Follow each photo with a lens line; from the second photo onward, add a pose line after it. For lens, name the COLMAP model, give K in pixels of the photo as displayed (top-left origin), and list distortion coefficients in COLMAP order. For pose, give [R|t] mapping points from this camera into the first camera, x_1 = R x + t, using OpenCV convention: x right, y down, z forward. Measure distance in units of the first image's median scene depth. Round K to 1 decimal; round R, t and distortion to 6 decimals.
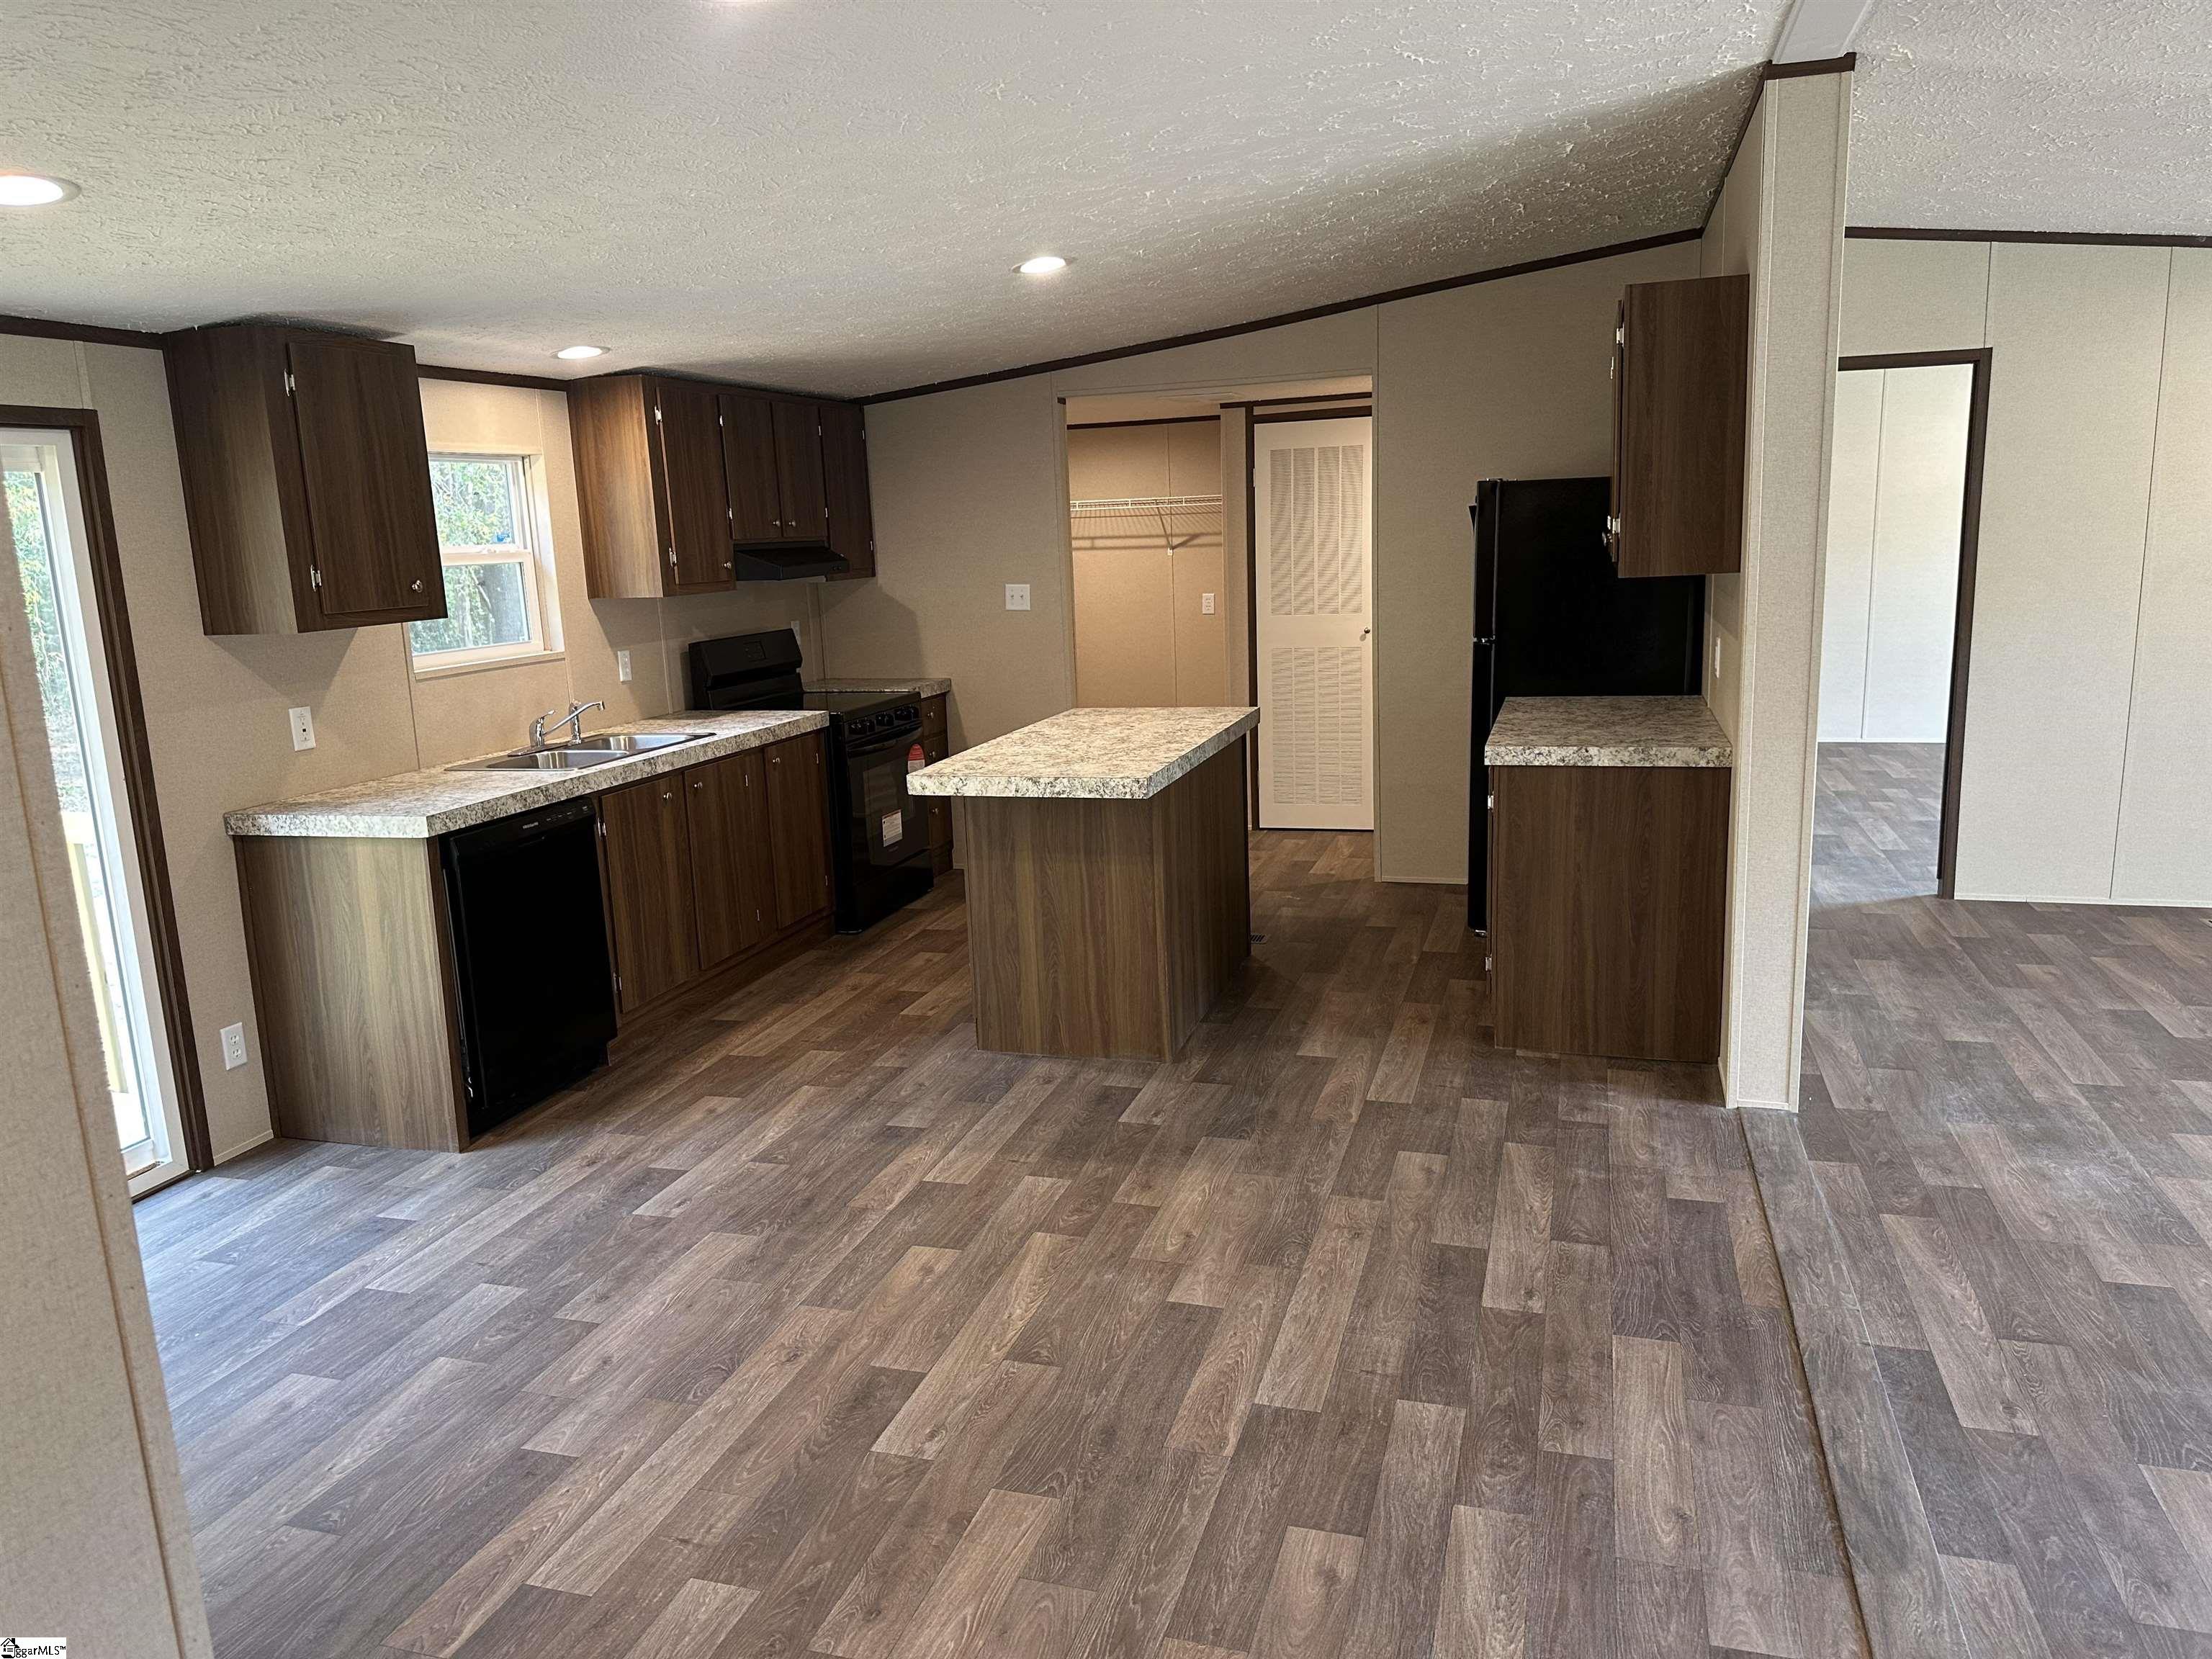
lens RADIAL K [[1587.7, 0, 1106.0], [0, 1587.7, 829.5], [0, 0, 1]] dist [0.068821, -0.070061]
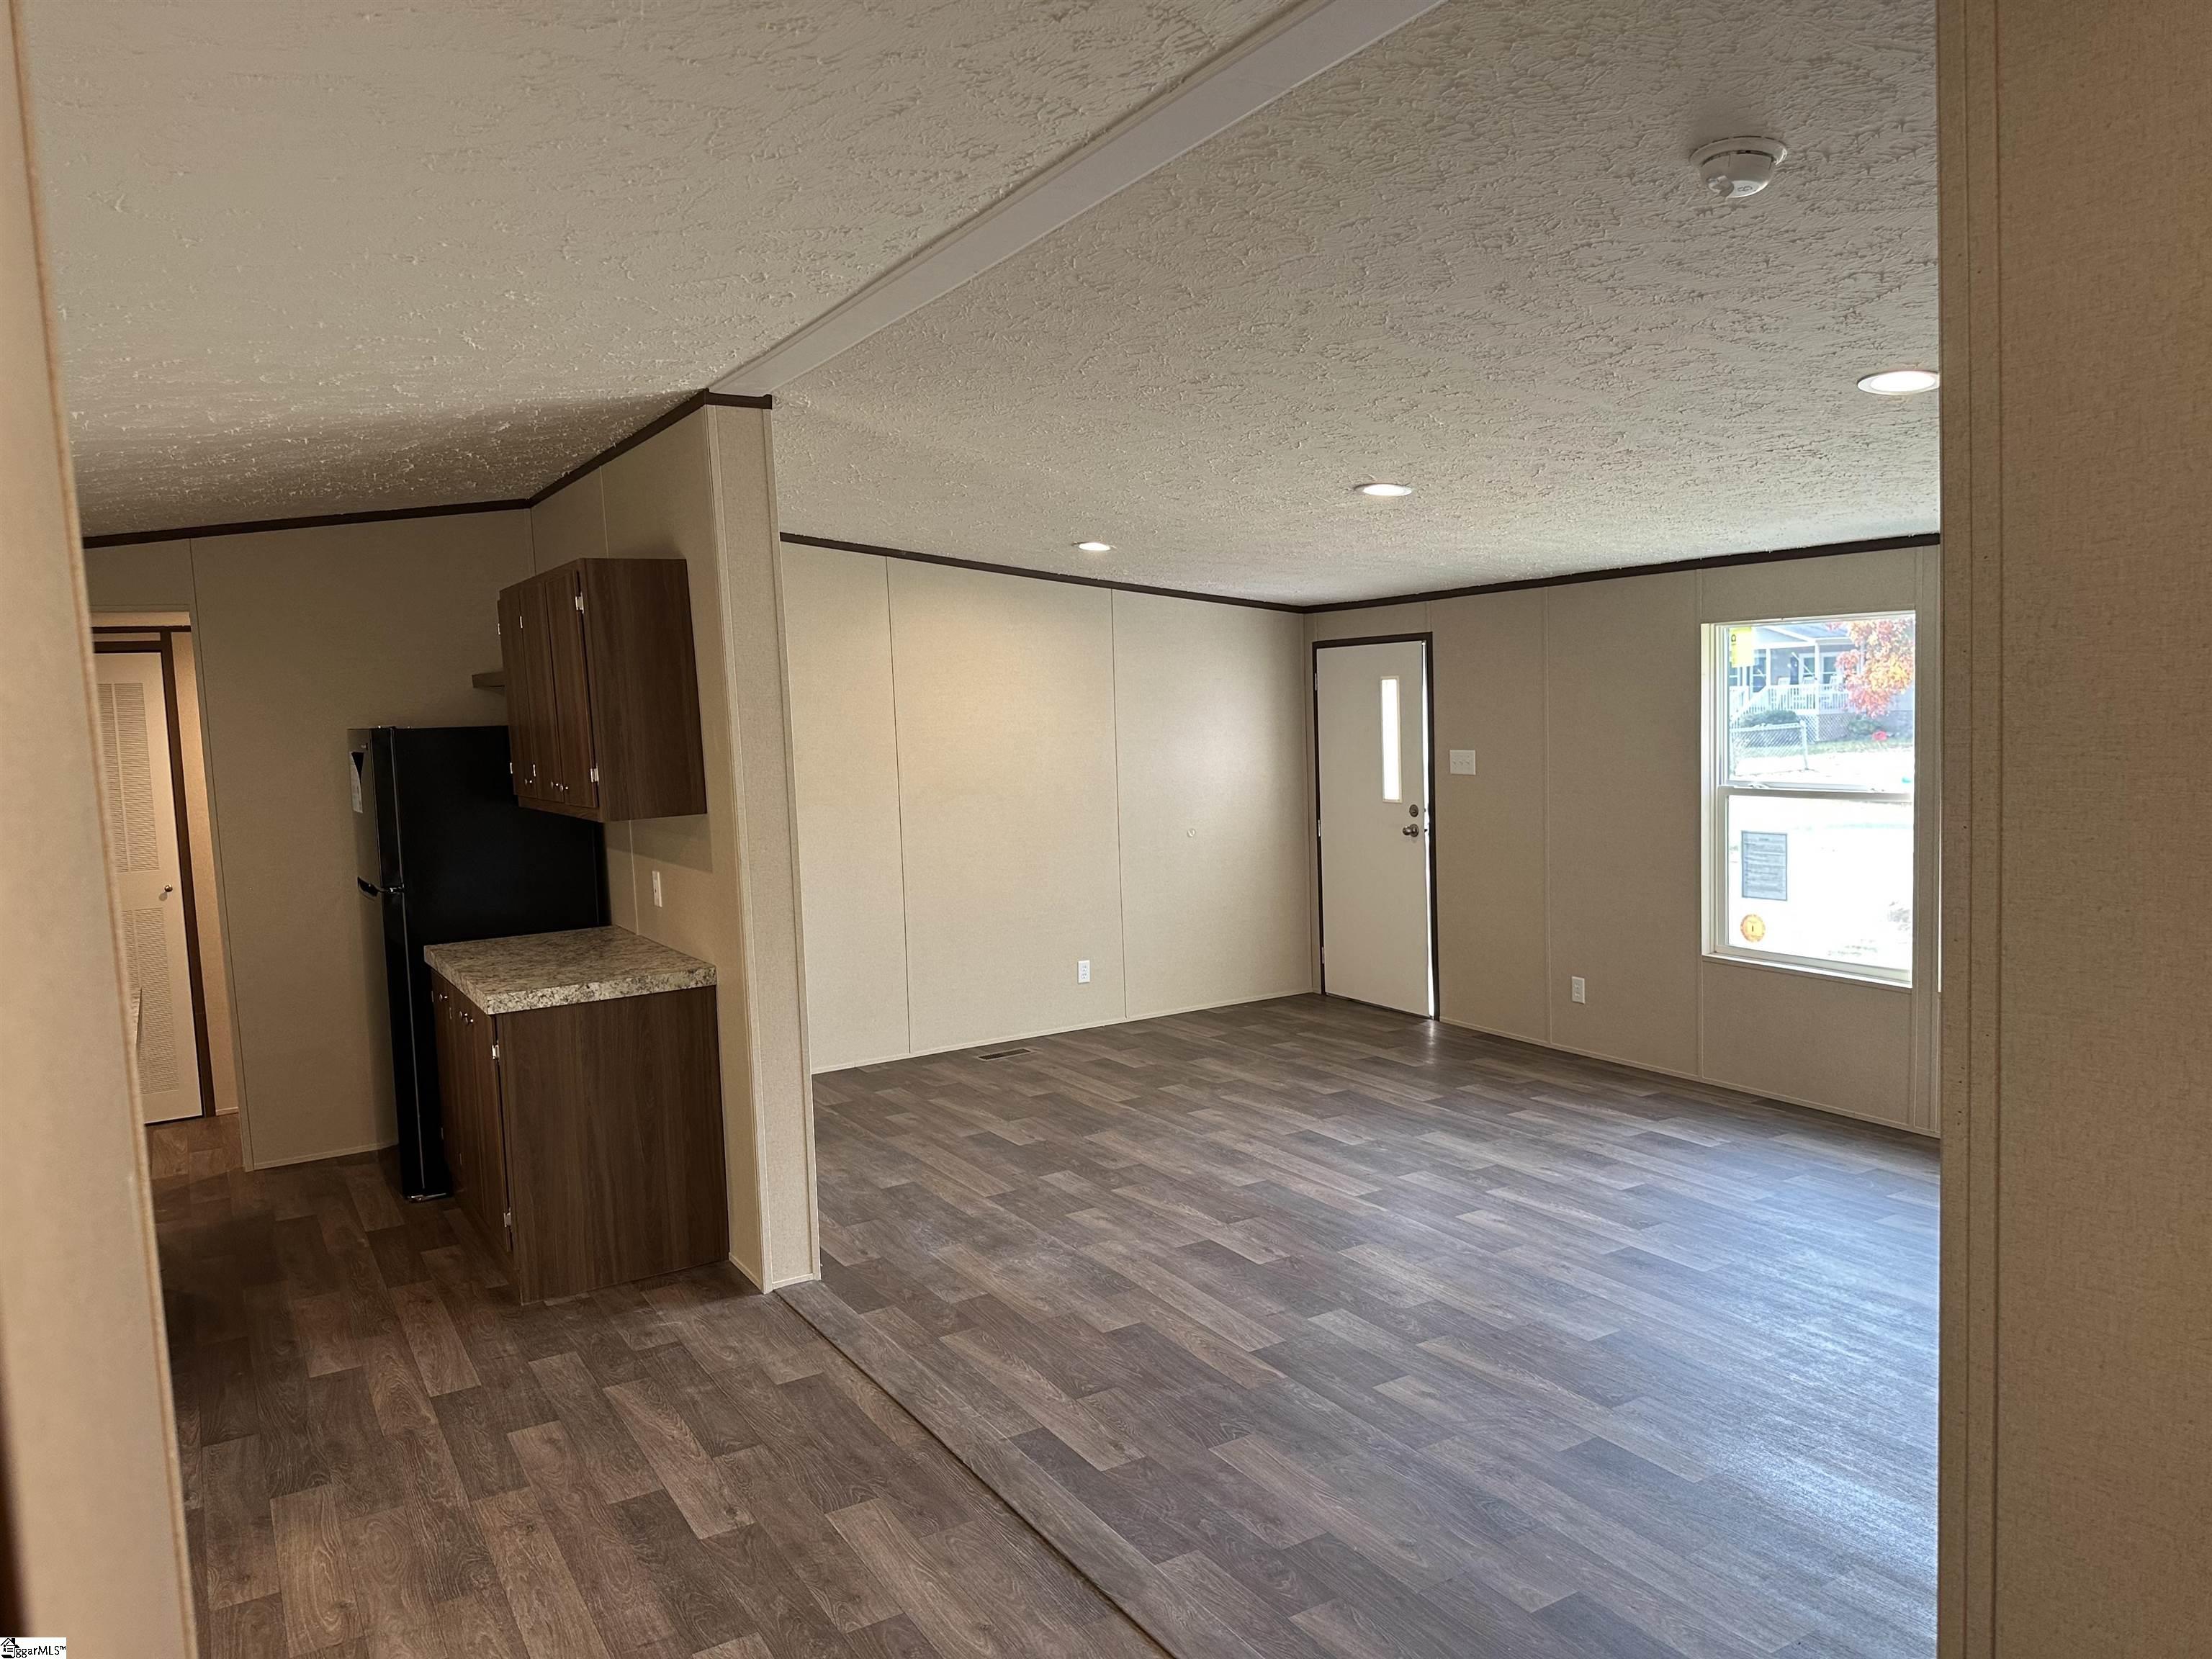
lens RADIAL K [[1587.7, 0, 1106.0], [0, 1587.7, 829.5], [0, 0, 1]] dist [0.068821, -0.070061]
pose [[0.684441, -0.063561, 0.726292, -0.249504], [0.164008, 0.984082, -0.068436, -0.027773], [-0.710382, 0.165958, 0.683971, 0.038194]]
